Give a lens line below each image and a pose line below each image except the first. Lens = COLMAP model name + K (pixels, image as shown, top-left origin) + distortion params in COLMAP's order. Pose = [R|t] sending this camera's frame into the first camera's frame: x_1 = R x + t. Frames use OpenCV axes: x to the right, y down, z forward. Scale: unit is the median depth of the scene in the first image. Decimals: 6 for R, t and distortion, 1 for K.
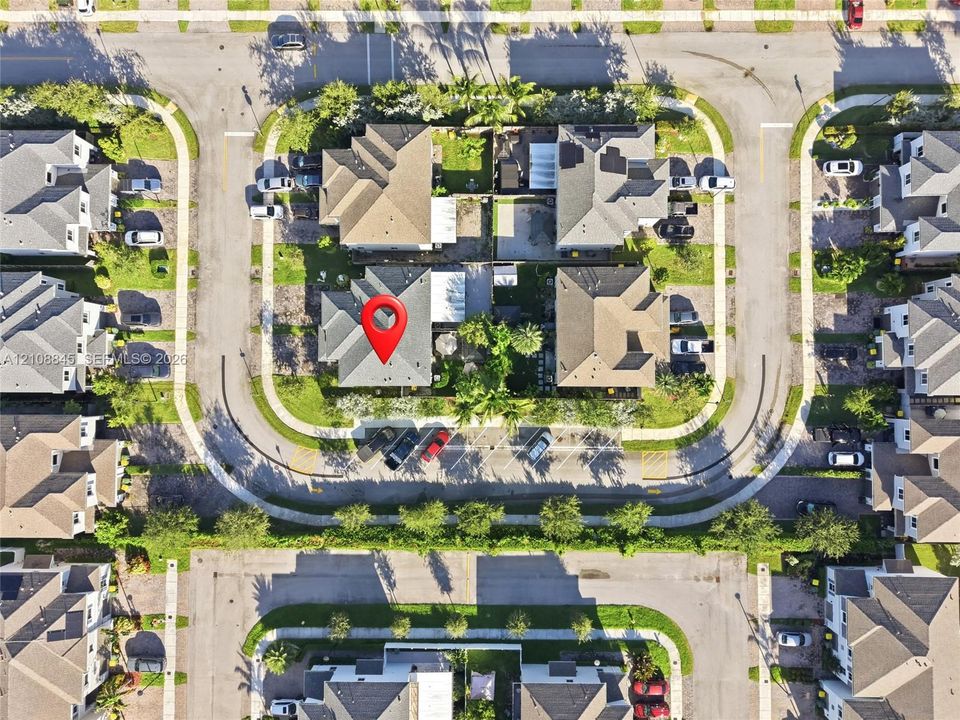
lens RADIAL K [[629.8, 0, 480.0], [0, 629.8, 360.0], [0, 0, 1]] dist [0.073829, -0.102674]
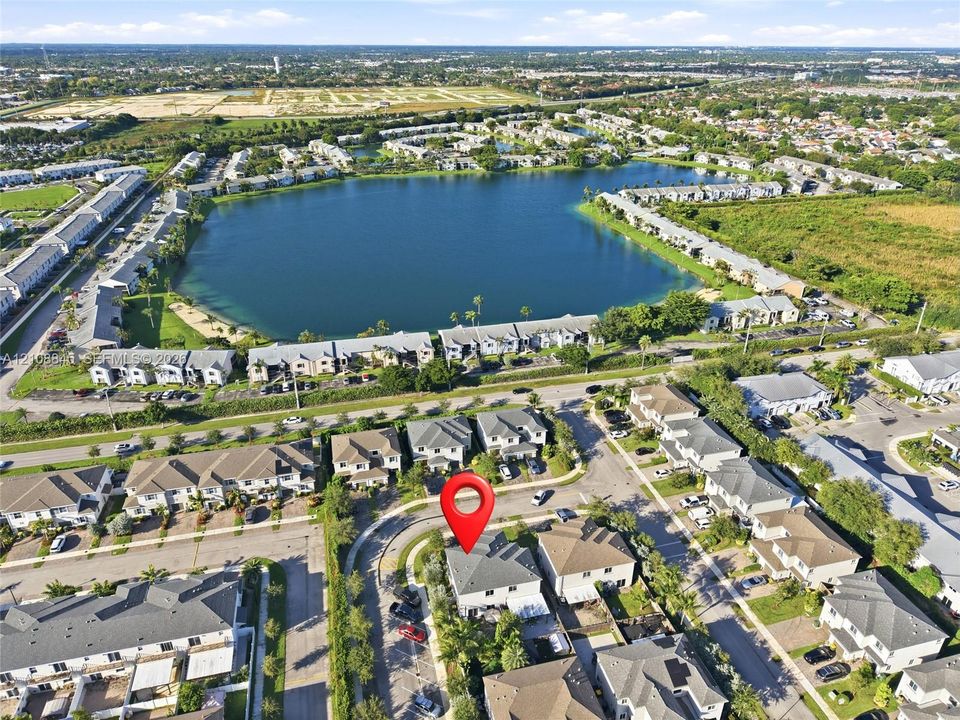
lens RADIAL K [[639.6, 0, 480.0], [0, 639.6, 360.0], [0, 0, 1]] dist [0.005931, -0.000042]
pose [[0.248132, 0.432016, -0.867060, 0.833013], [-0.968426, 0.132907, -0.210919, 0.202192], [0.024118, 0.892019, 0.451355, -0.060673]]
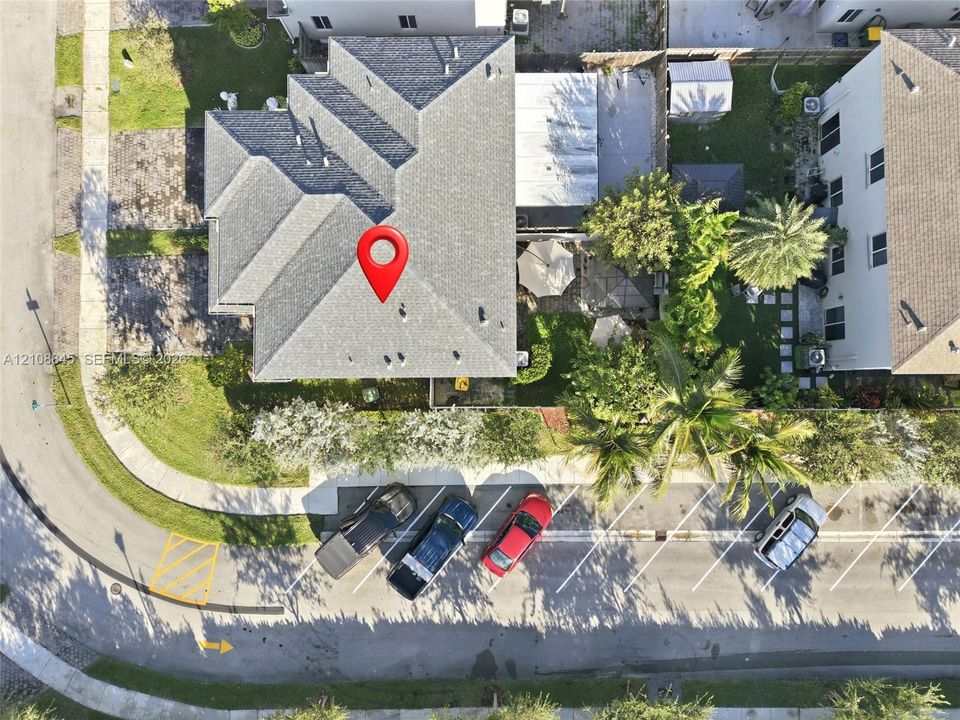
lens RADIAL K [[639.6, 0, 480.0], [0, 639.6, 360.0], [0, 0, 1]] dist [0.005931, -0.000042]
pose [[0.999925, -0.009435, -0.007827, -0.089385], [0.009391, 0.999940, -0.005592, 0.031450], [0.007880, 0.005518, 0.999954, 0.602142]]
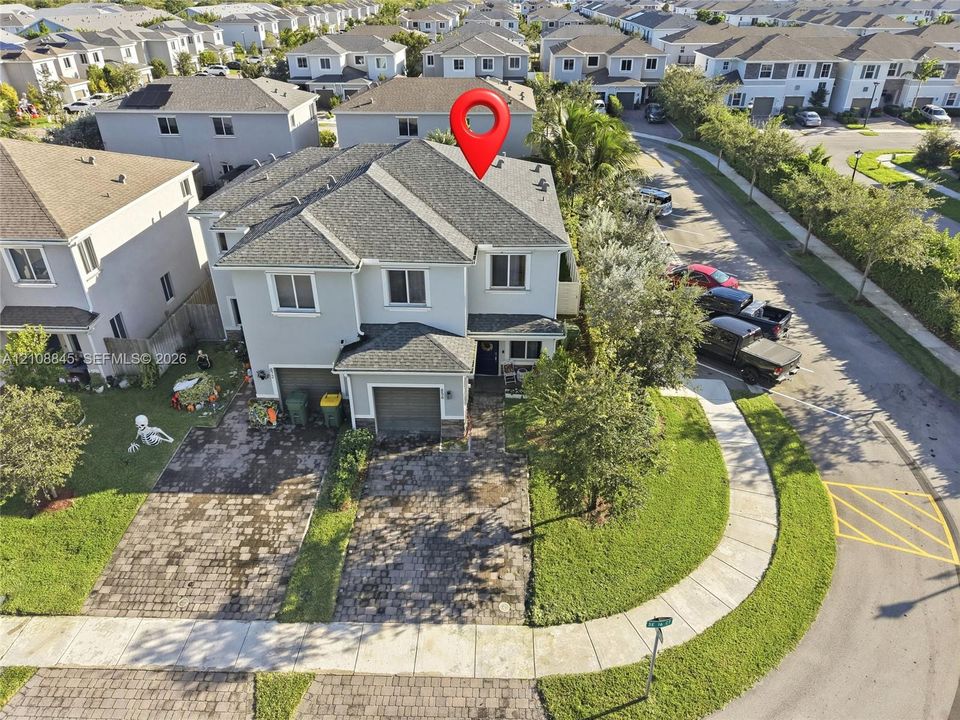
lens RADIAL K [[639.6, 0, 480.0], [0, 639.6, 360.0], [0, 0, 1]] dist [0.005931, -0.000042]
pose [[0.034951, -0.501148, 0.864656, -0.459526], [0.999015, 0.041198, -0.016504, 0.008289], [-0.027351, 0.864381, 0.502094, 0.835388]]
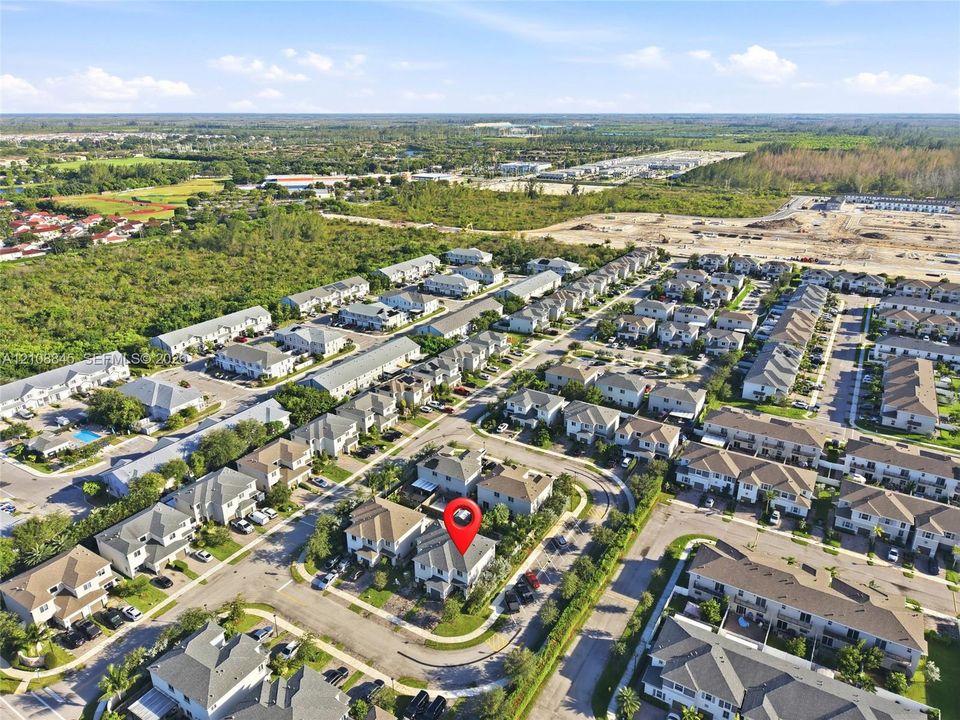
lens RADIAL K [[639.6, 0, 480.0], [0, 639.6, 360.0], [0, 0, 1]] dist [0.005931, -0.000042]
pose [[0.515710, -0.305340, 0.800506, -1.203318], [0.856295, 0.214578, -0.469803, 0.637216], [-0.028321, 0.927752, 0.372121, -0.060656]]
